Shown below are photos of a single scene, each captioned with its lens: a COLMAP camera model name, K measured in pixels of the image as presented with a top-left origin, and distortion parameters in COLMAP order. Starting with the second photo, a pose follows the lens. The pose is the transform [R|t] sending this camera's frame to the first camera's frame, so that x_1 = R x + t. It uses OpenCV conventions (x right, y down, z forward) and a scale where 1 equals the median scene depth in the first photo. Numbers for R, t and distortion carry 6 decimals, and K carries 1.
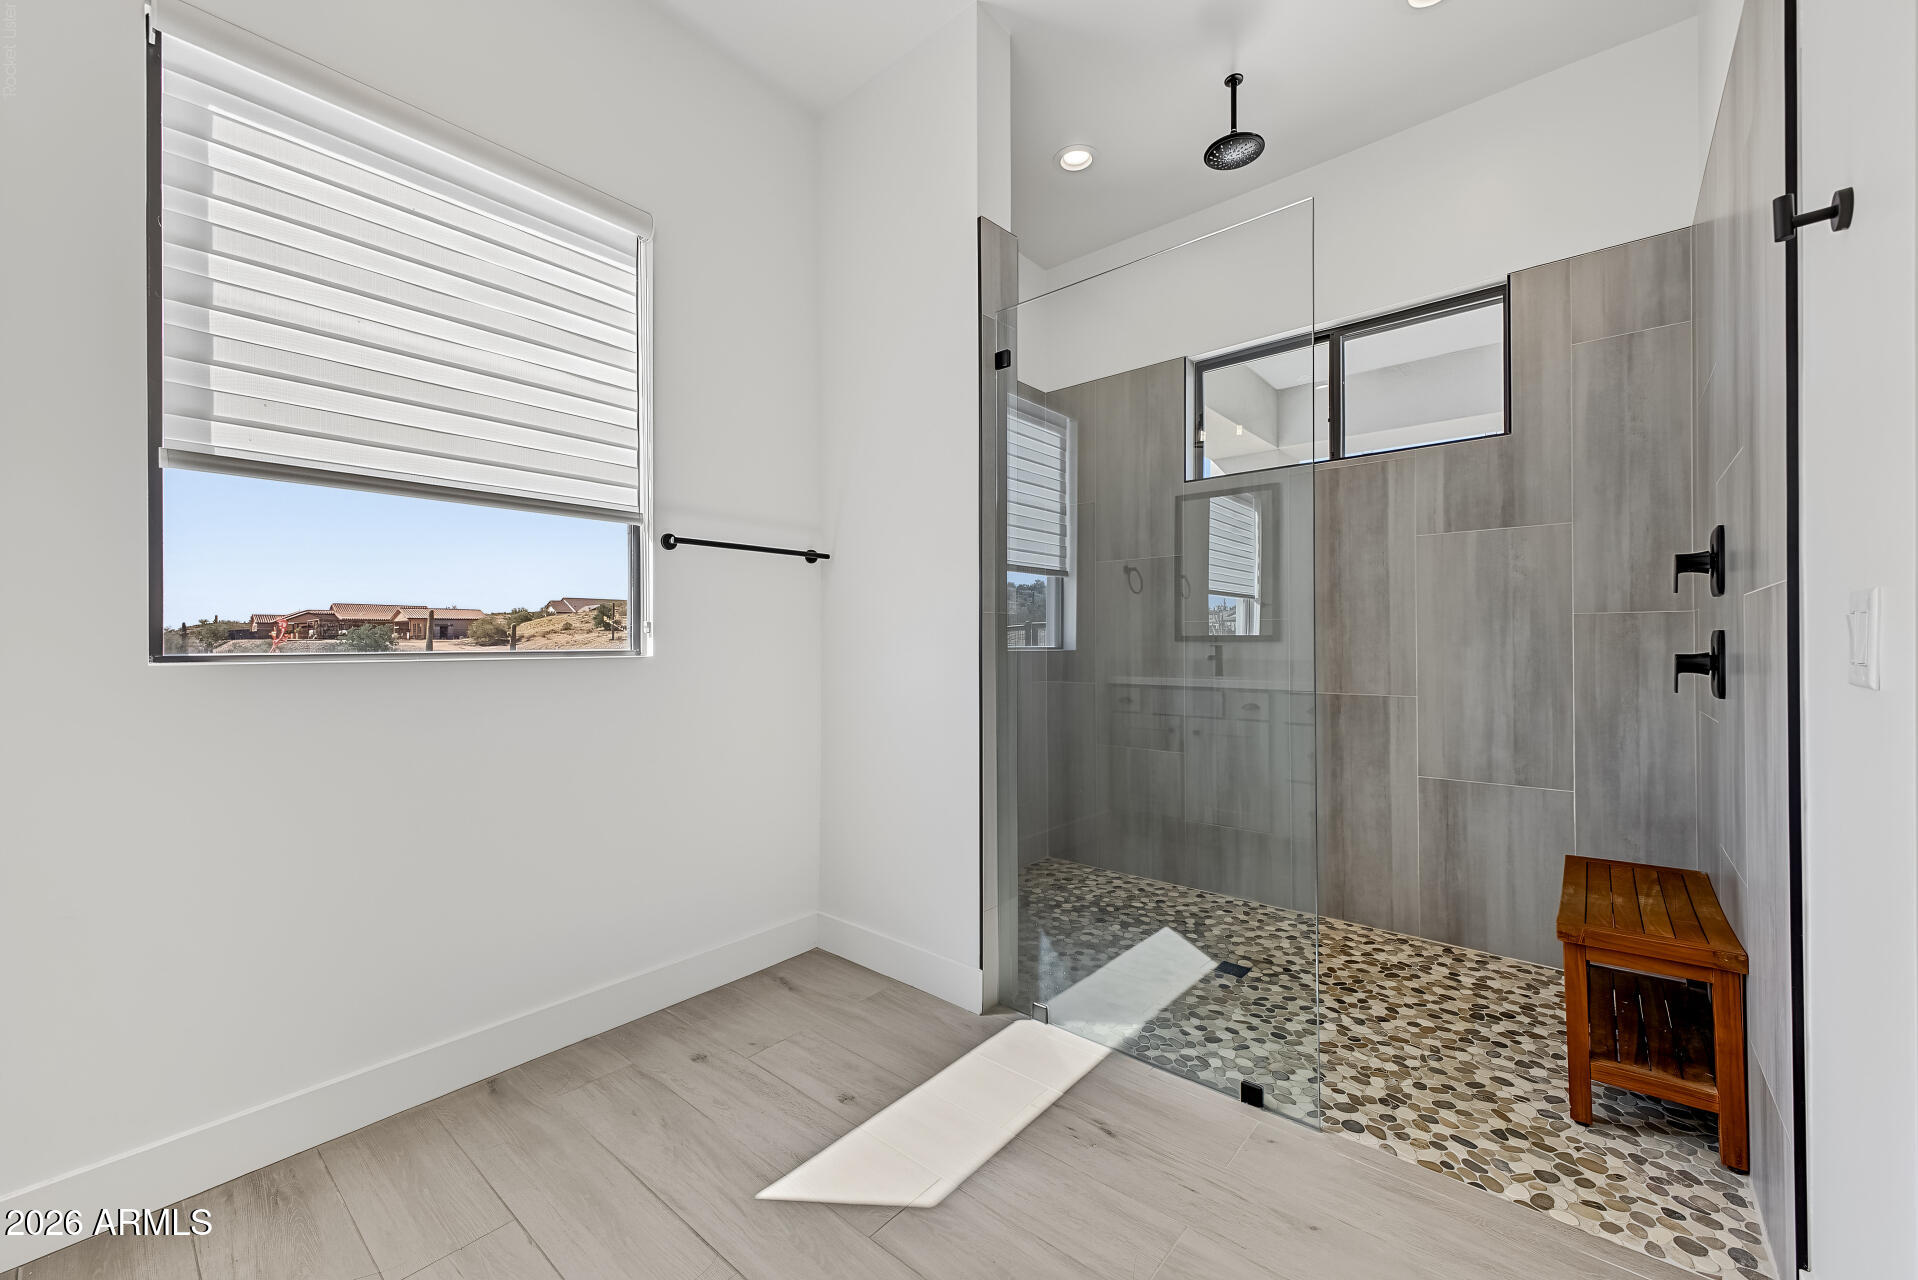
lens RADIAL K [[760.4, 0, 955.2], [0, 760.4, 636.1], [0, 0, 1]] dist [0.009255, -0.000603]
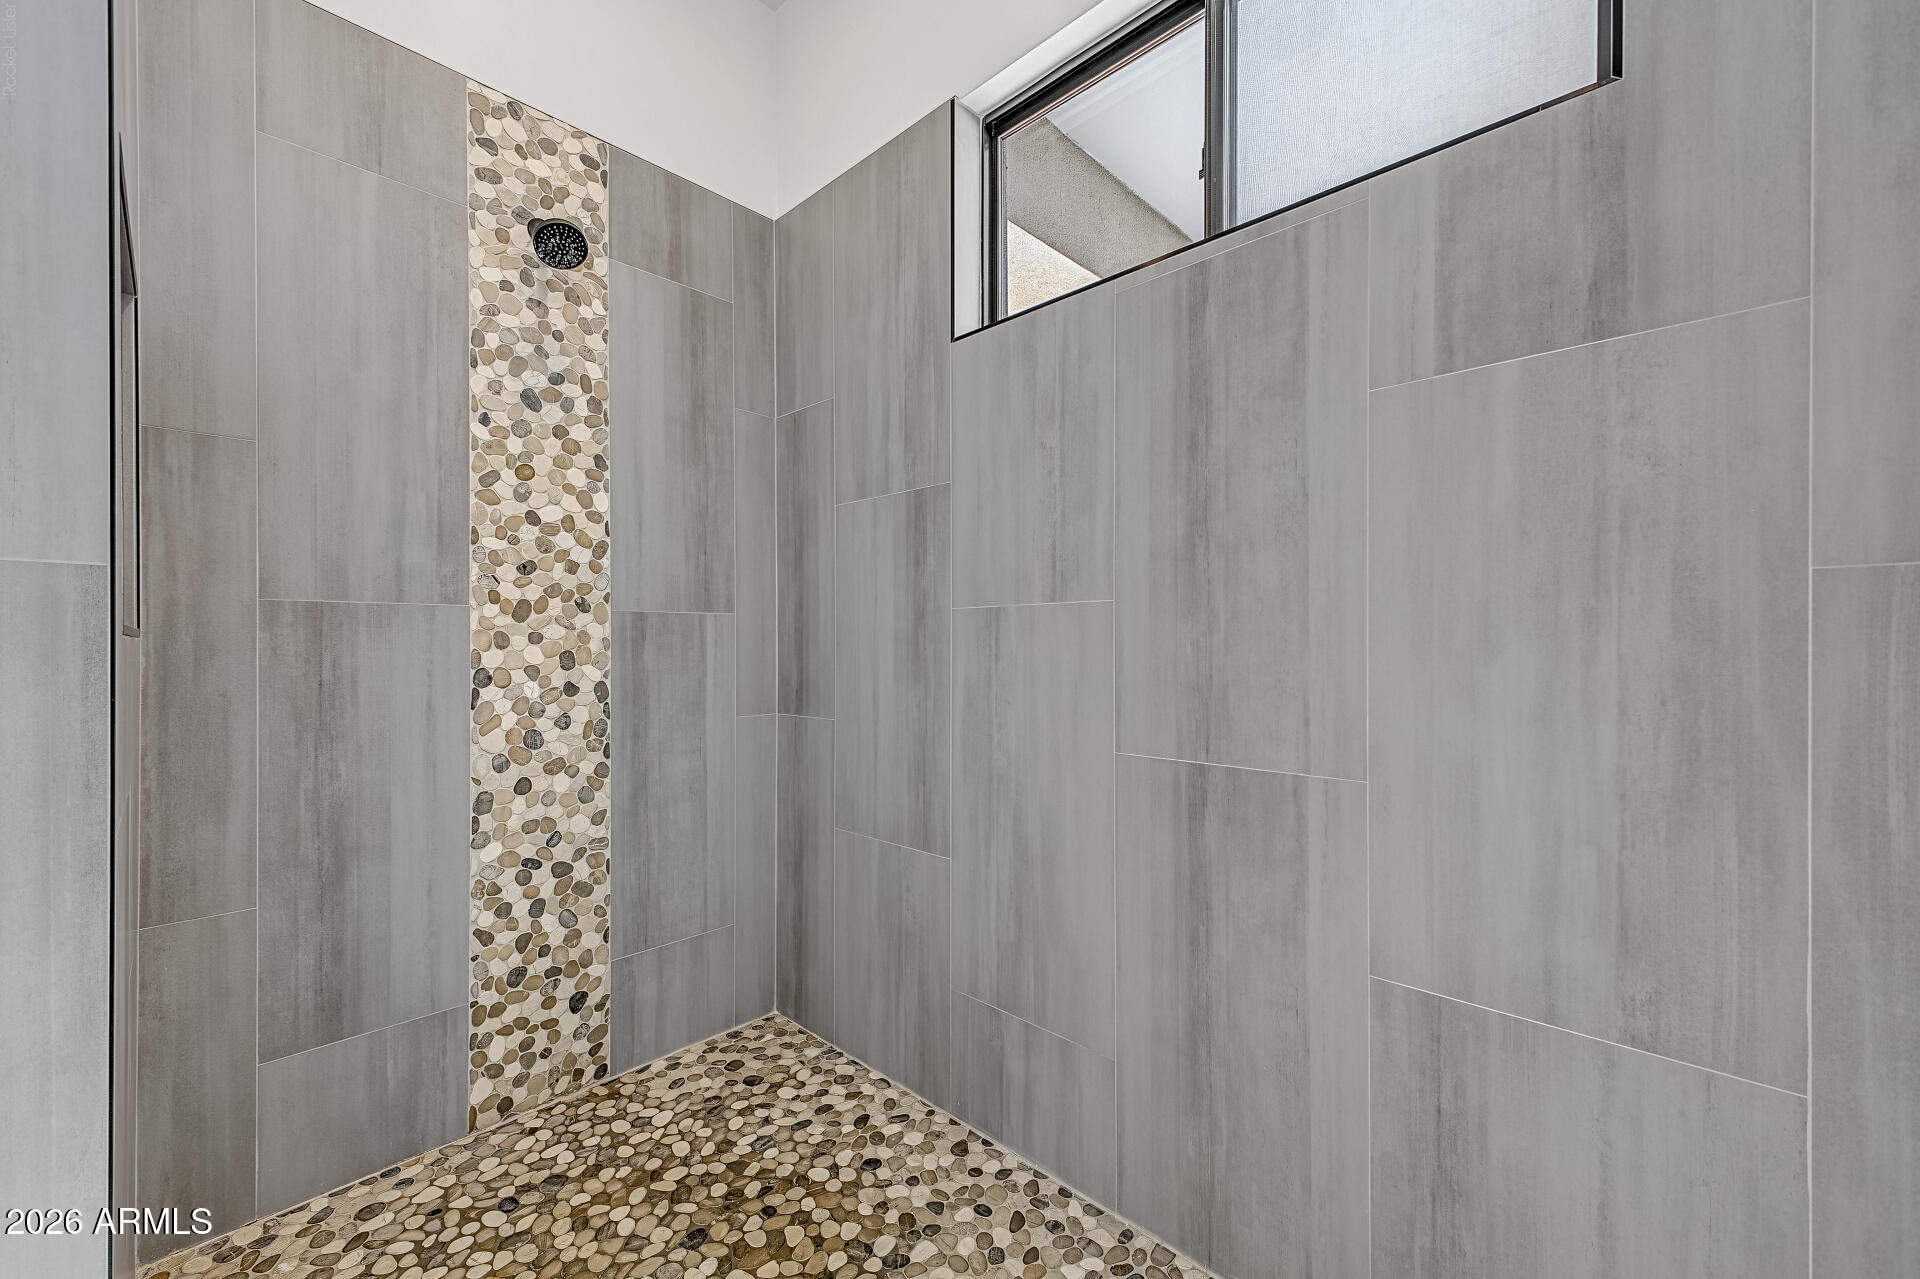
lens RADIAL K [[761.2, 0, 962.1], [0, 761.2, 648.4], [0, 0, 1]] dist [0.009255, -0.000603]
pose [[0.998660, 0.001949, -0.051717, 0.393548], [-0.001383, 0.999939, 0.010970, 0.002637], [0.051735, -0.010884, 0.998602, 0.557976]]
